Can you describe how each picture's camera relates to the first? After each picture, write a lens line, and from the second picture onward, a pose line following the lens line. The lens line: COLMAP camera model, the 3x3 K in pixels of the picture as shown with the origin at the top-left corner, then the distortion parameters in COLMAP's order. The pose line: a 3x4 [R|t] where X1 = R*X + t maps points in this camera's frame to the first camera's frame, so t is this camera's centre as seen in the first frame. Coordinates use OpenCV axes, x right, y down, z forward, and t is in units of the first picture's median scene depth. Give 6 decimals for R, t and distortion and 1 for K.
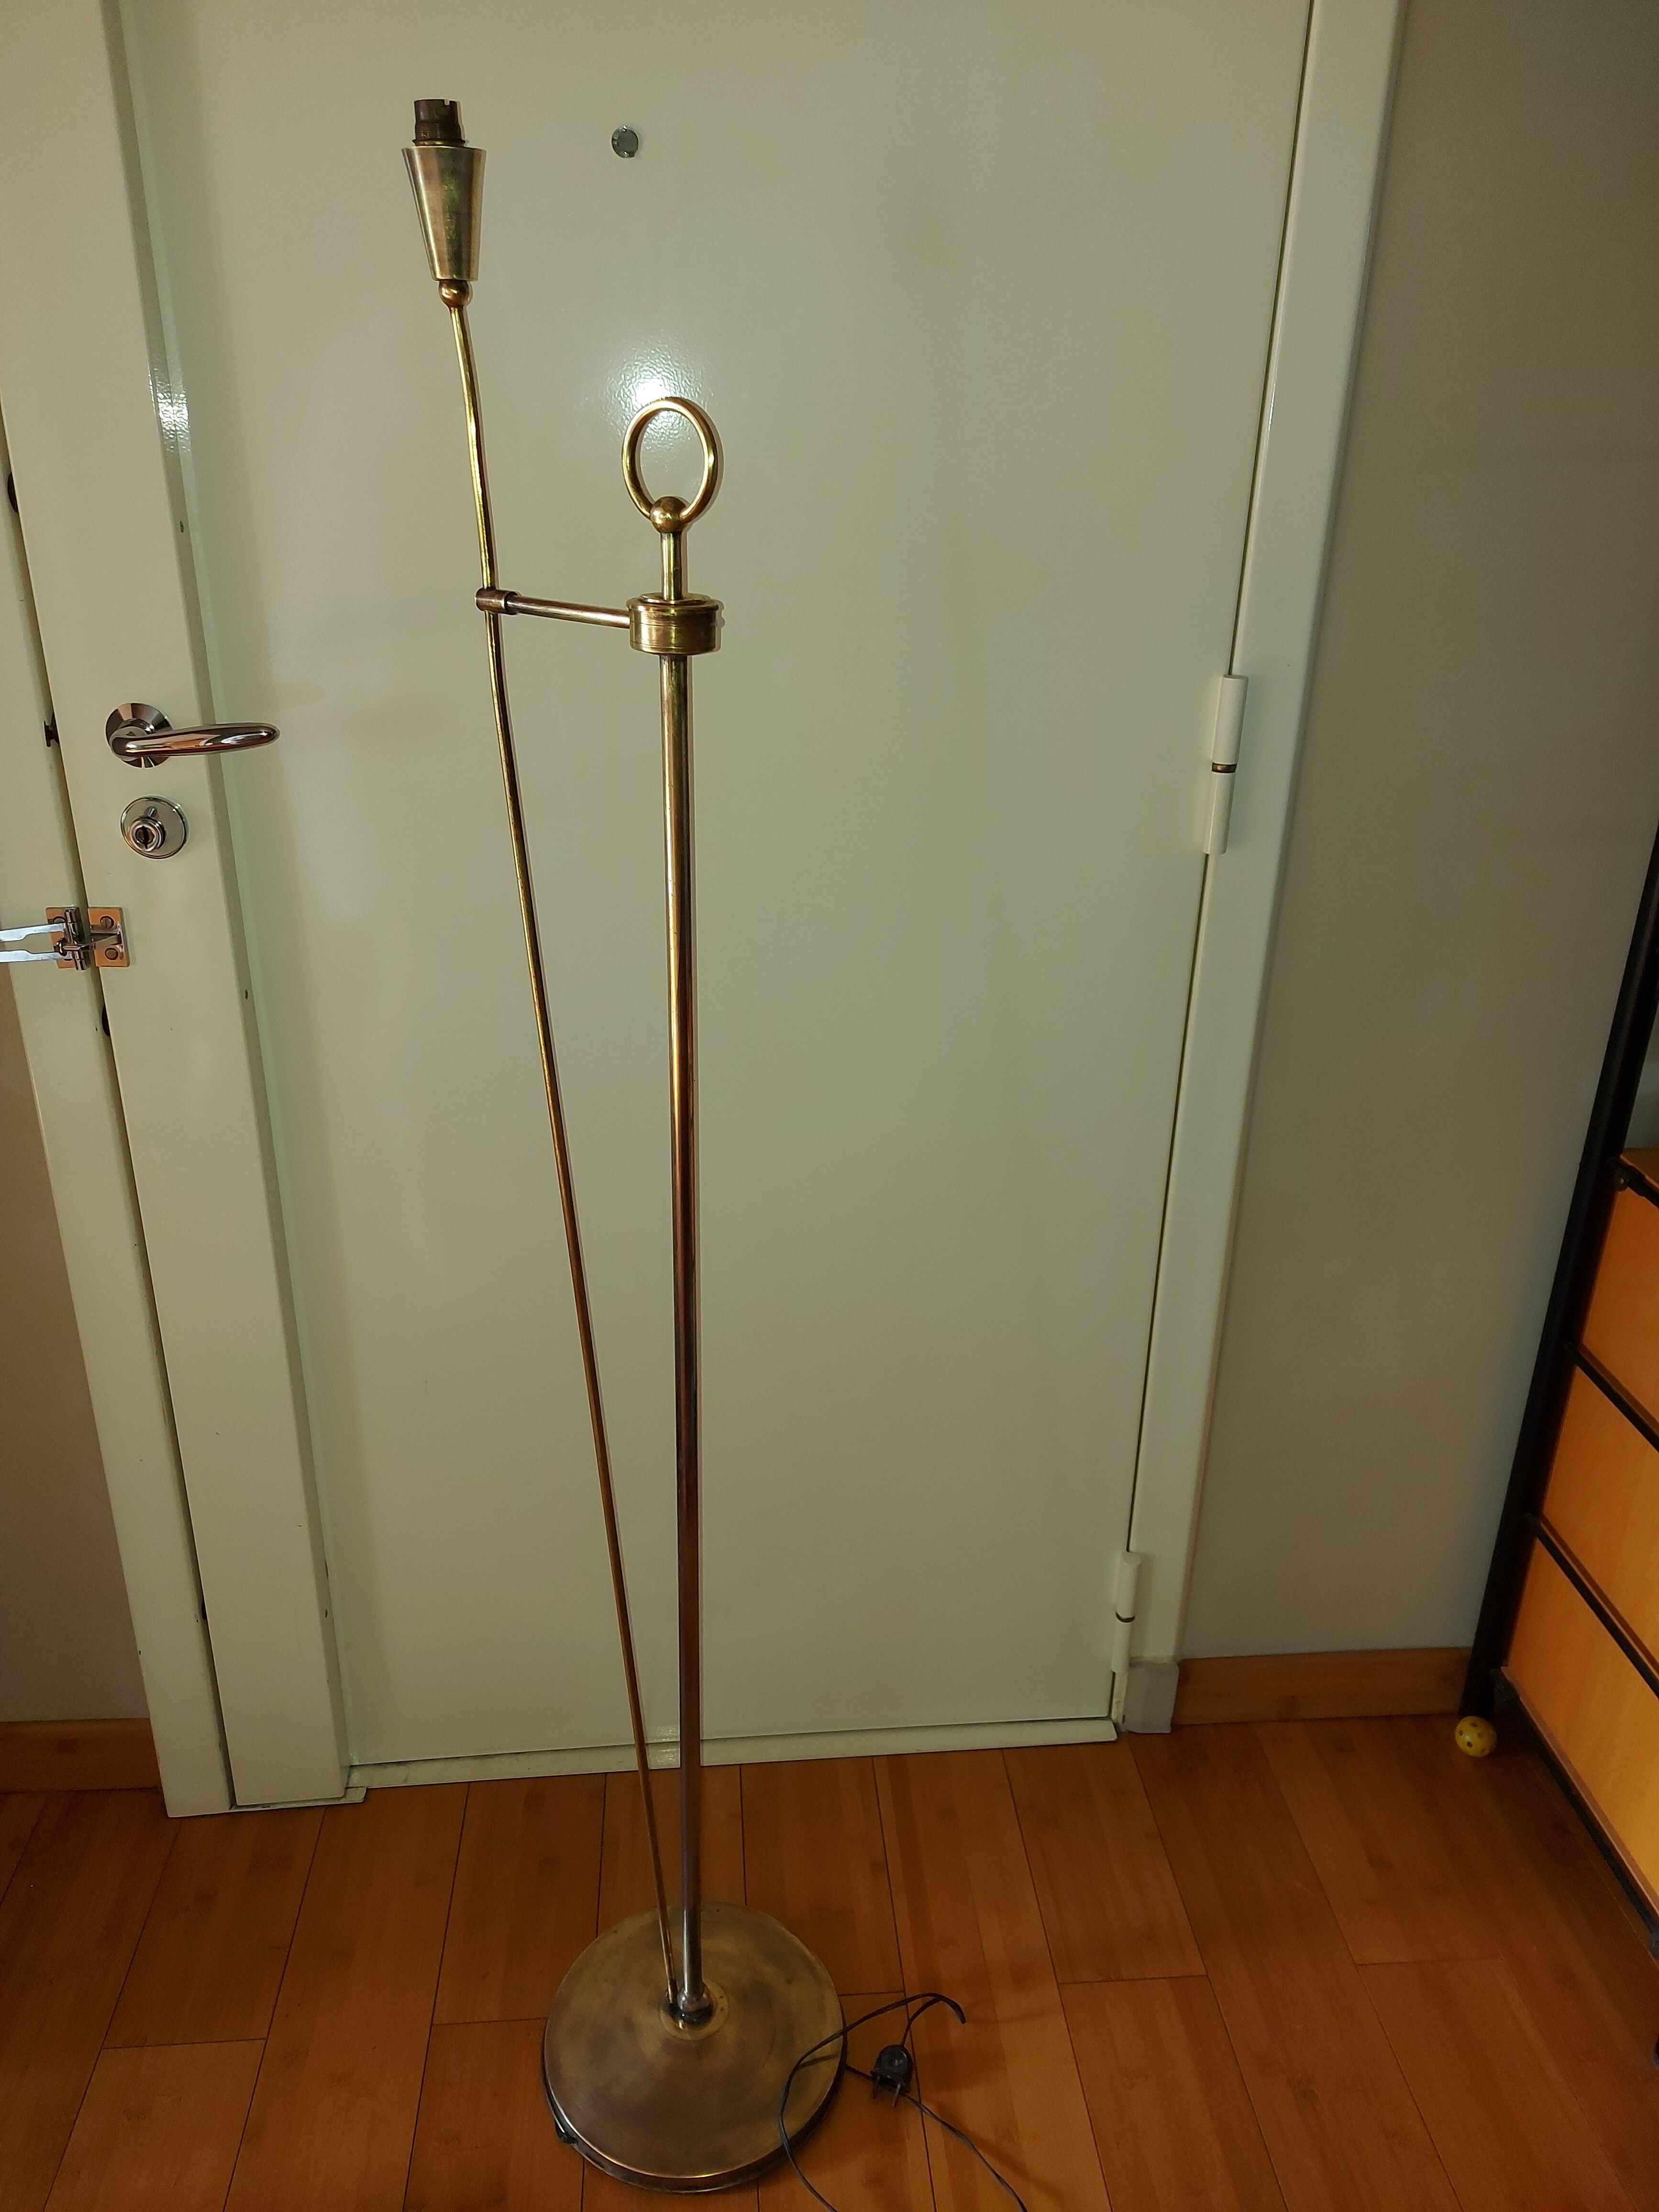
lens RADIAL K [[1572.4, 0, 832.8], [0, 1572.4, 1108.5], [0, 0, 1]] dist [0.074265, -0.070451]
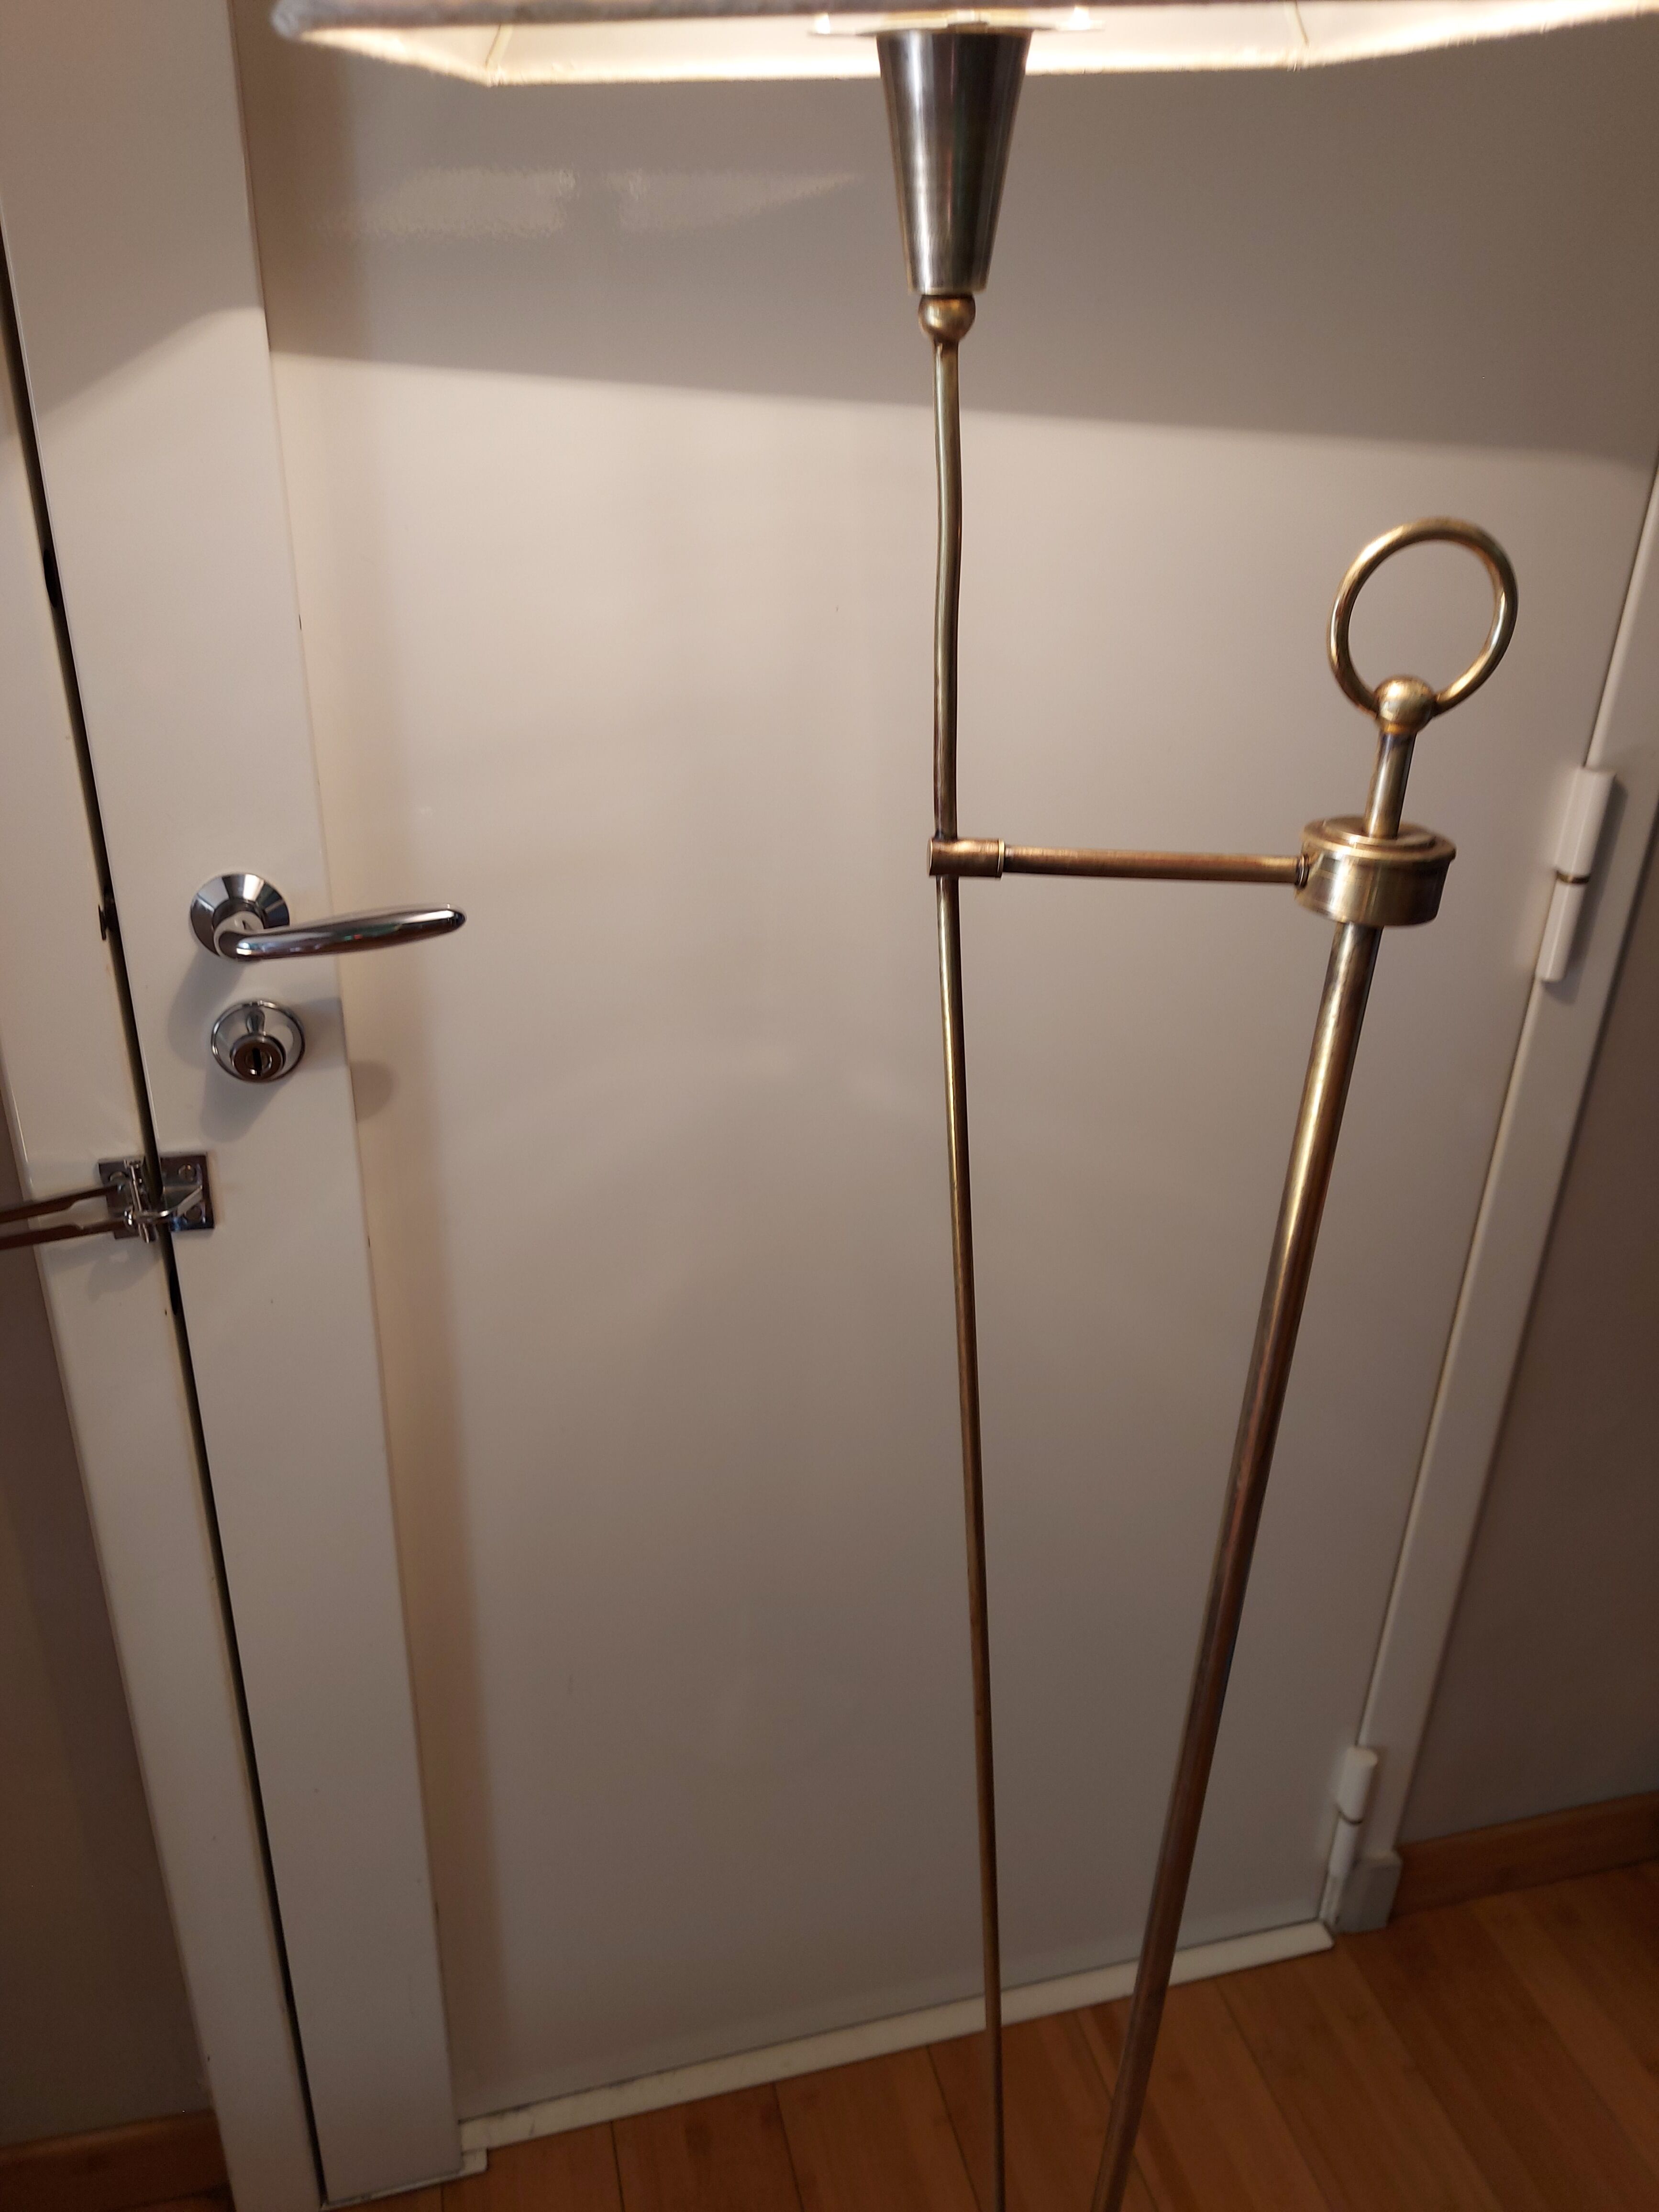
lens RADIAL K [[1599.7, 0, 831.5], [0, 1599.7, 1101.6], [0, 0, 1]] dist [0.070894, -0.082726]
pose [[0.985750, -0.056829, 0.158328, -0.221188], [0.049712, 0.997583, 0.048553, -0.131735], [-0.160705, -0.039990, 0.986192, 0.189115]]
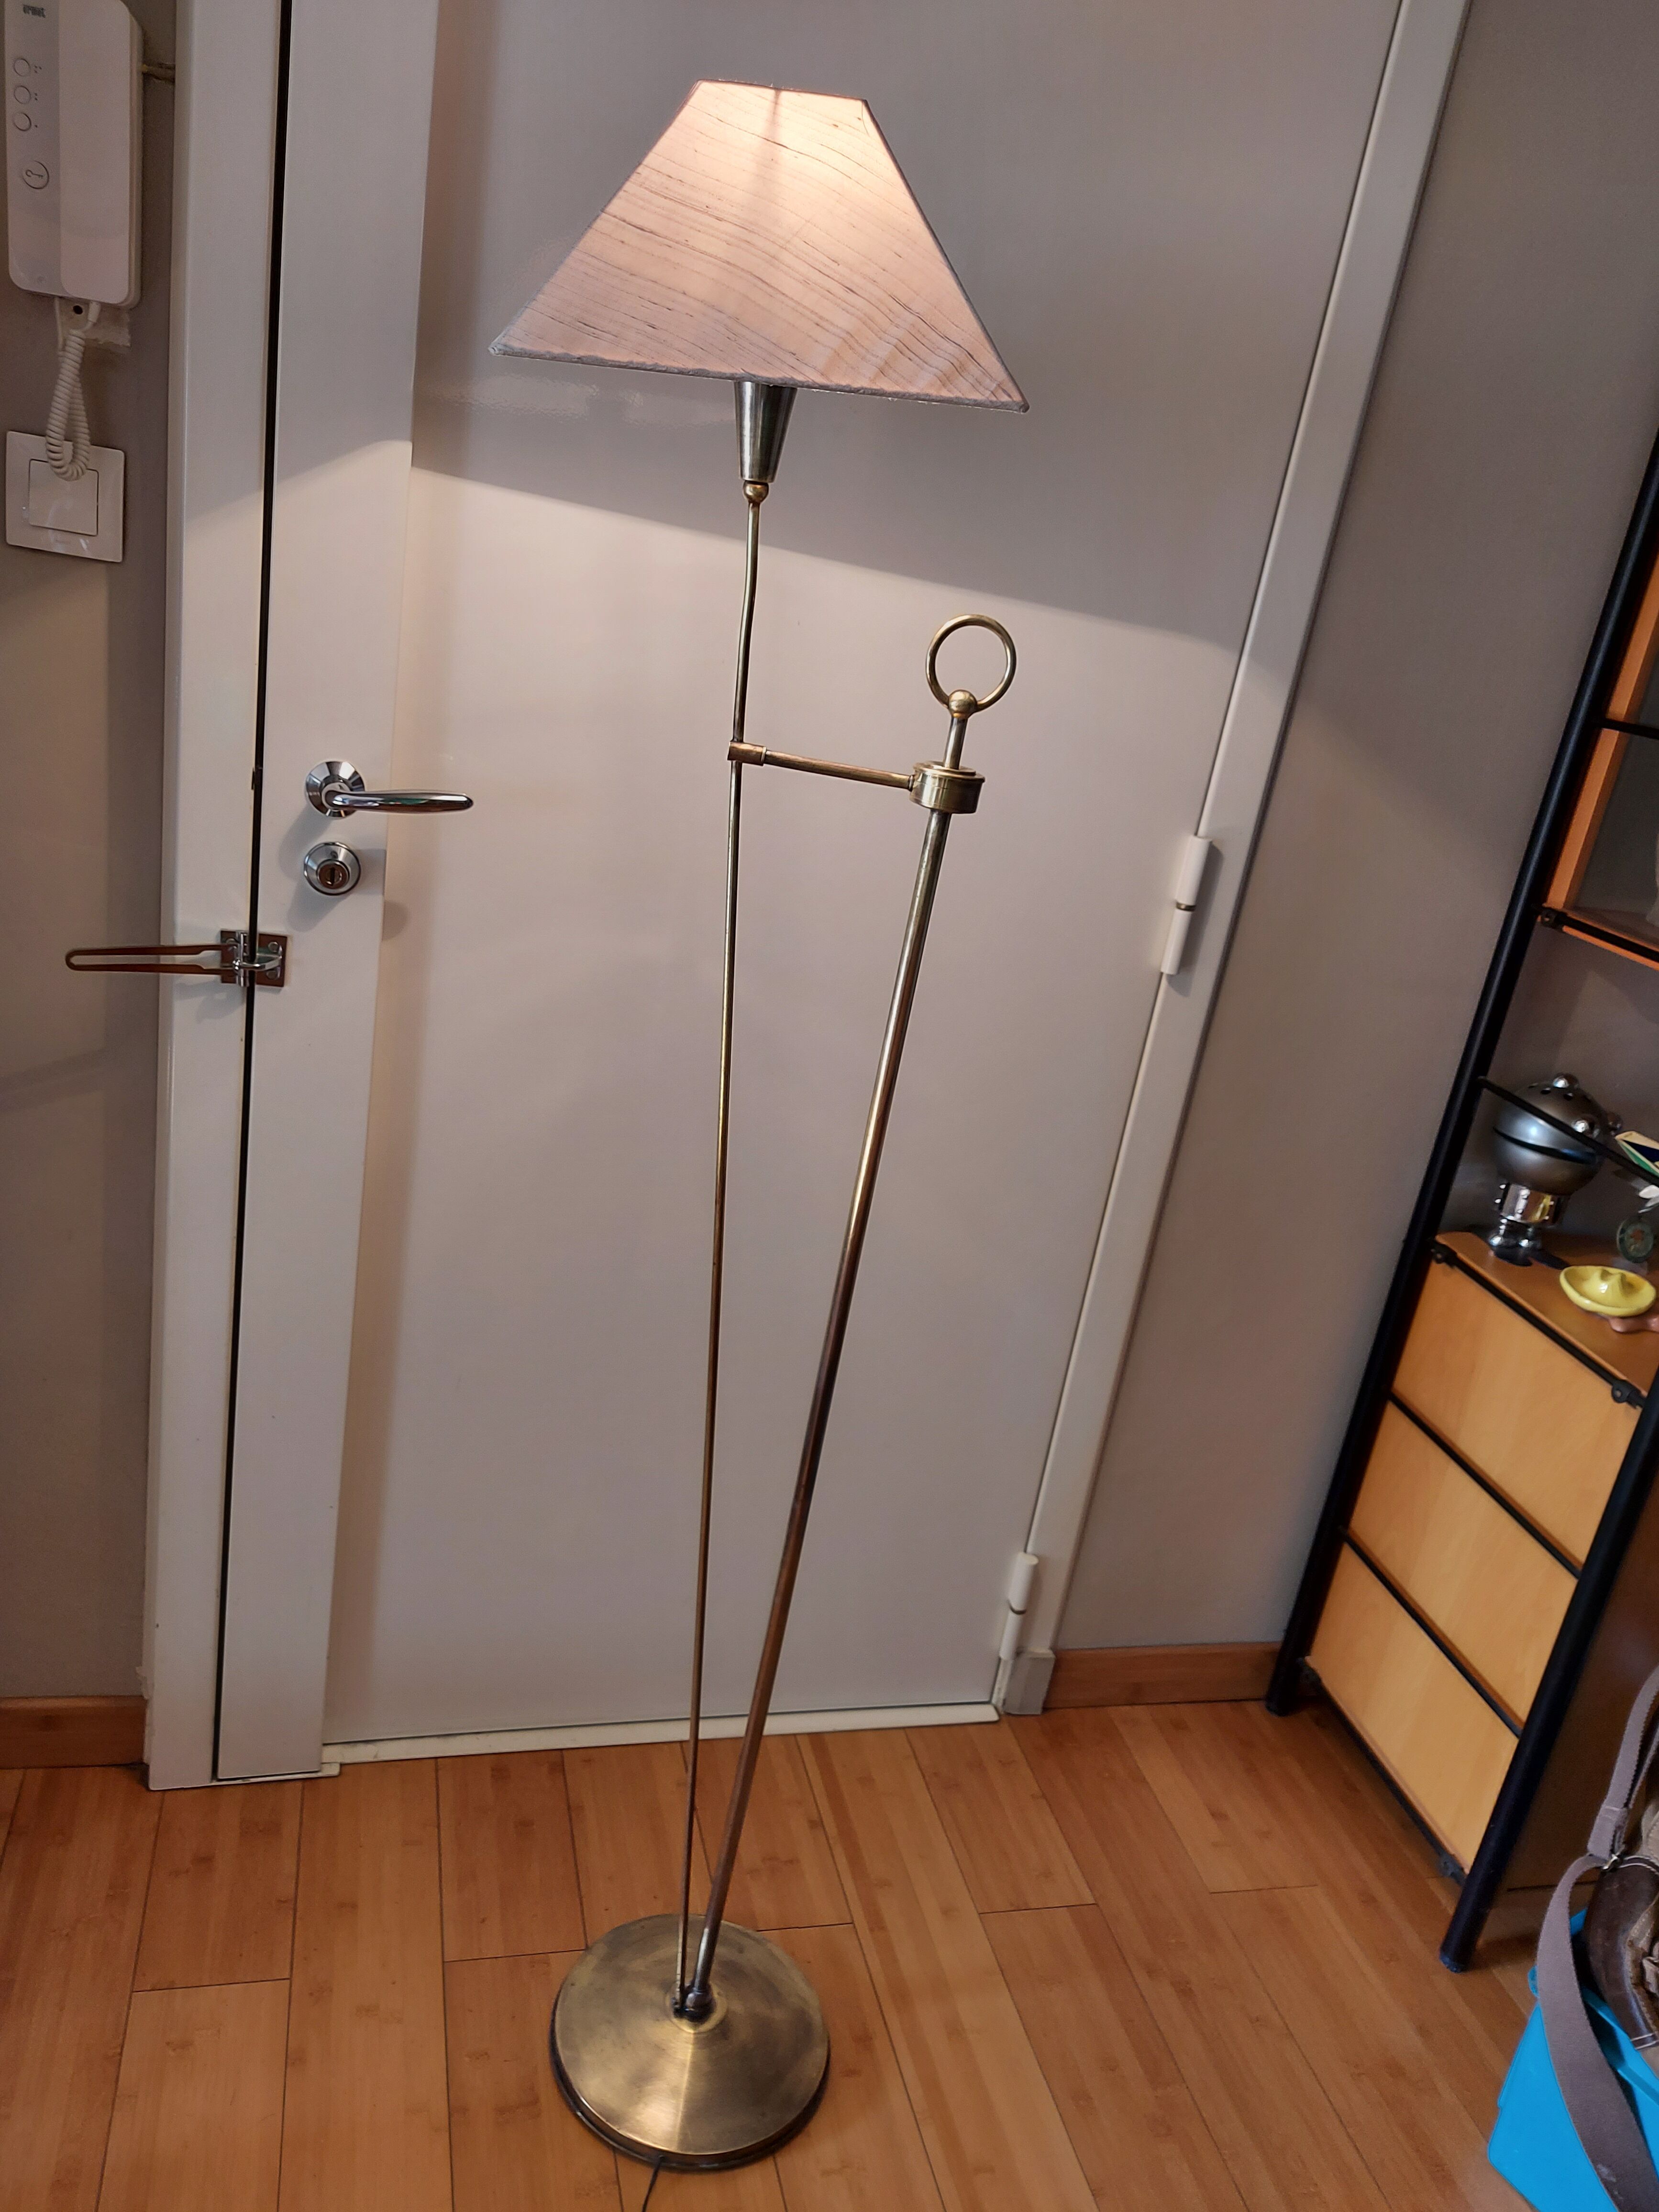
lens RADIAL K [[1605.2, 0, 824.7], [0, 1605.2, 1102.0], [0, 0, 1]] dist [0.078237, -0.080472]
pose [[0.976041, 0.075754, 0.203975, -0.232401], [-0.066609, 0.996457, -0.051341, 0.018176], [-0.207142, 0.036525, 0.977629, -0.154163]]
